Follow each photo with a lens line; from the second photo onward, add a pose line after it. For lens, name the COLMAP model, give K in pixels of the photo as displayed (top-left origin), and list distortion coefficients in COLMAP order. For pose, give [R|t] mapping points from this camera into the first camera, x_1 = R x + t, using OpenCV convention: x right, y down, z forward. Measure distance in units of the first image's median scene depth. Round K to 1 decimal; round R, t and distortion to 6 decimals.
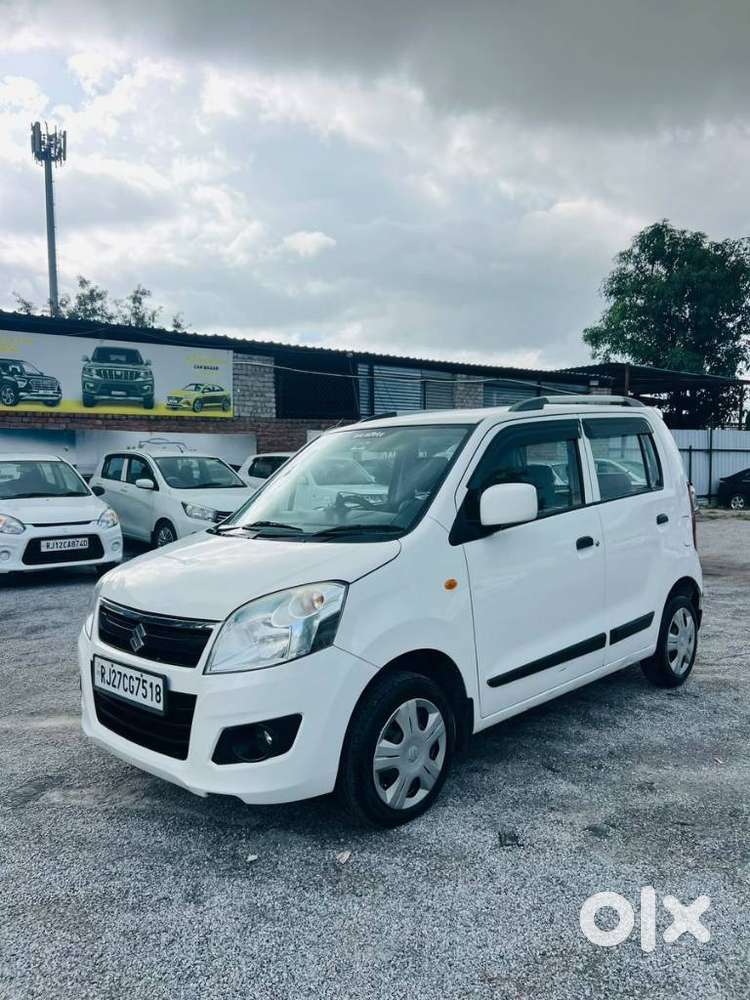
lens RADIAL K [[752.6, 0, 367.5], [0, 752.6, 501.0], [0, 0, 1]] dist [0.029857, -0.031803]
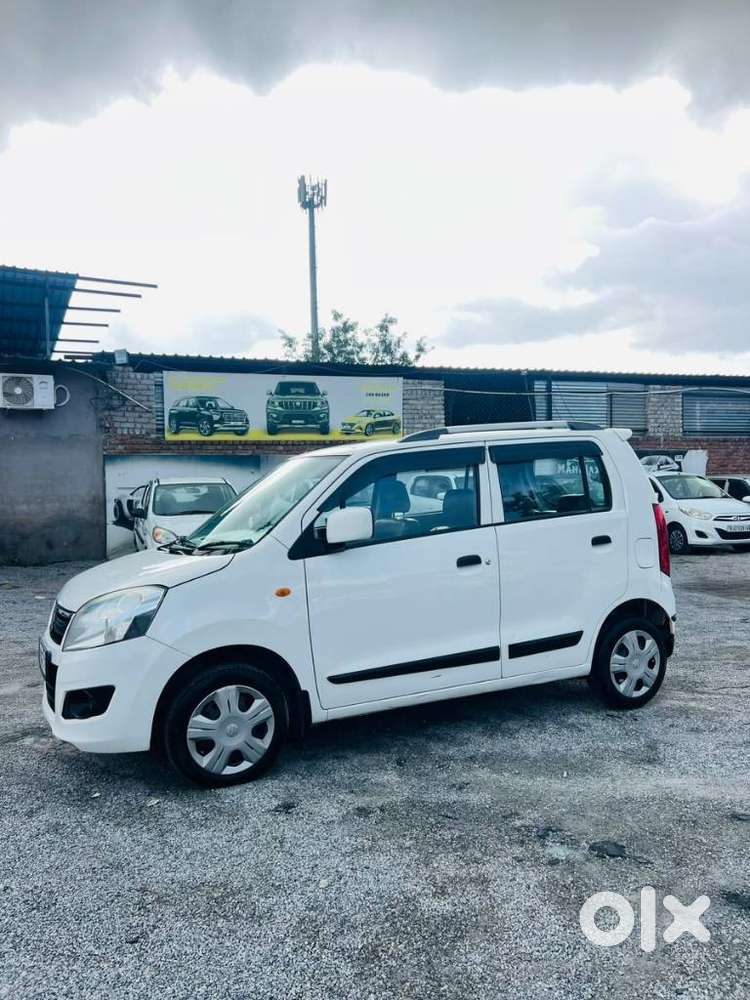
lens RADIAL K [[746.8, 0, 375.0], [0, 746.8, 500.0], [0, 0, 1]] dist [0.079697, -0.143711]
pose [[0.945705, -0.003247, -0.325010, 0.432964], [-0.003715, 0.999777, -0.020797, -0.008126], [0.325005, 0.020875, 0.945482, -0.053700]]
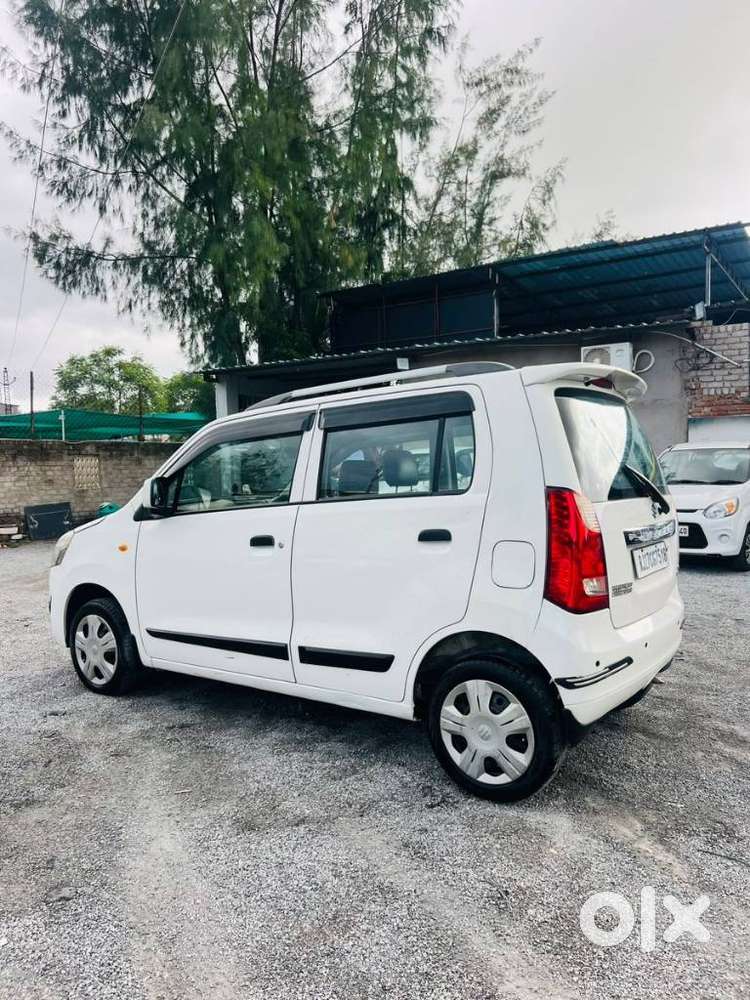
lens RADIAL K [[755.0, 0, 375.2], [0, 755.0, 492.8], [0, 0, 1]] dist [0.032912, -0.043399]
pose [[0.165131, 0.042099, -0.985373, 1.072382], [-0.030937, 0.998818, 0.037489, -0.040394], [0.985786, 0.024294, 0.166238, 0.832795]]
